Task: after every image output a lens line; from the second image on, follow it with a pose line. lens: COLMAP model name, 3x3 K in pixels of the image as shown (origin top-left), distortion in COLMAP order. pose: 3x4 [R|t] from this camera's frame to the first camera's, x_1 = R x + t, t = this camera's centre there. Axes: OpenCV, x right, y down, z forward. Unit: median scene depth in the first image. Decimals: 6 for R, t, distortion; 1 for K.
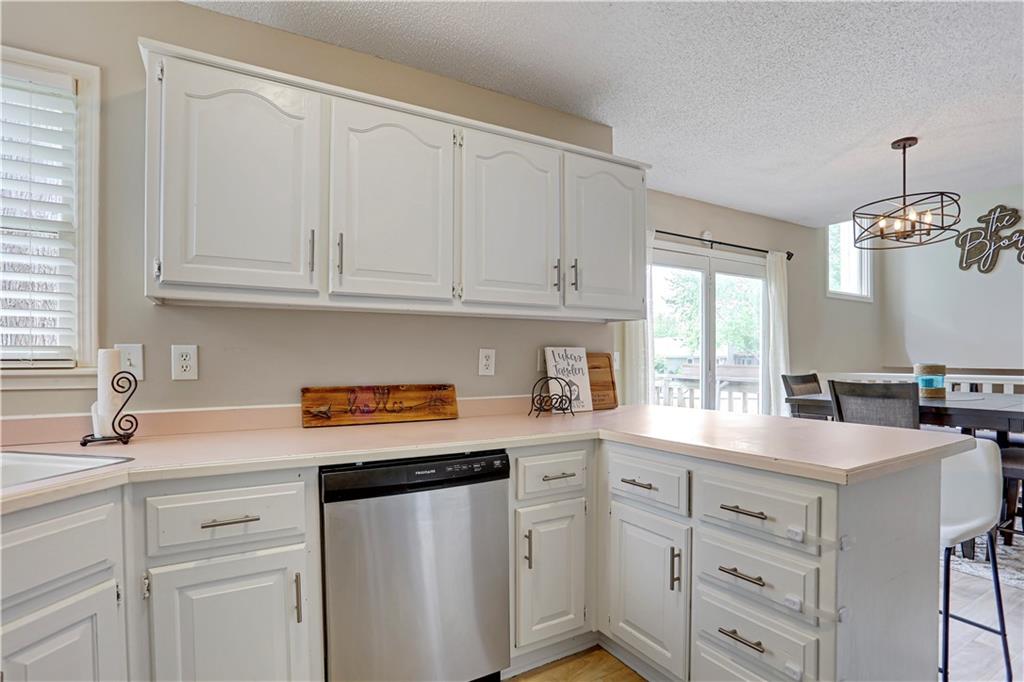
lens RADIAL K [[526.0, 0, 511.8], [0, 526.0, 356.7], [0, 0, 1]] dist [-0.060088, 0.000574]
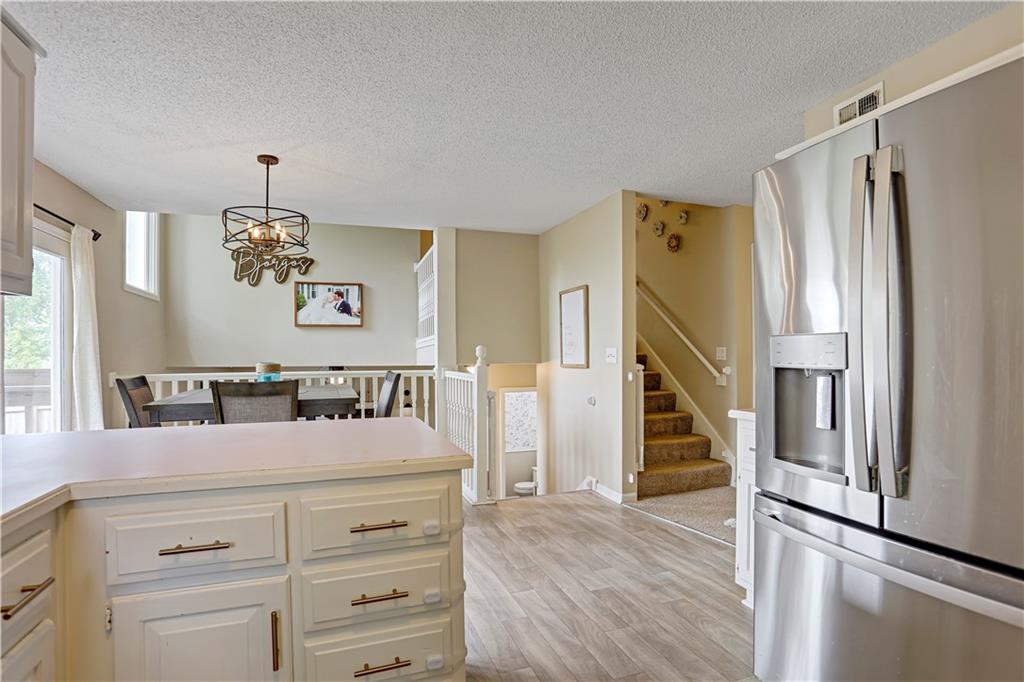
lens RADIAL K [[506.3, 0, 509.6], [0, 506.3, 344.7], [0, 0, 1]] dist [-0.016119, 0.001341]
pose [[0.194798, 0.022269, 0.980591, -0.162762], [0.003371, 0.999721, -0.023374, 0.001586], [-0.980838, 0.007859, 0.194669, 0.256484]]
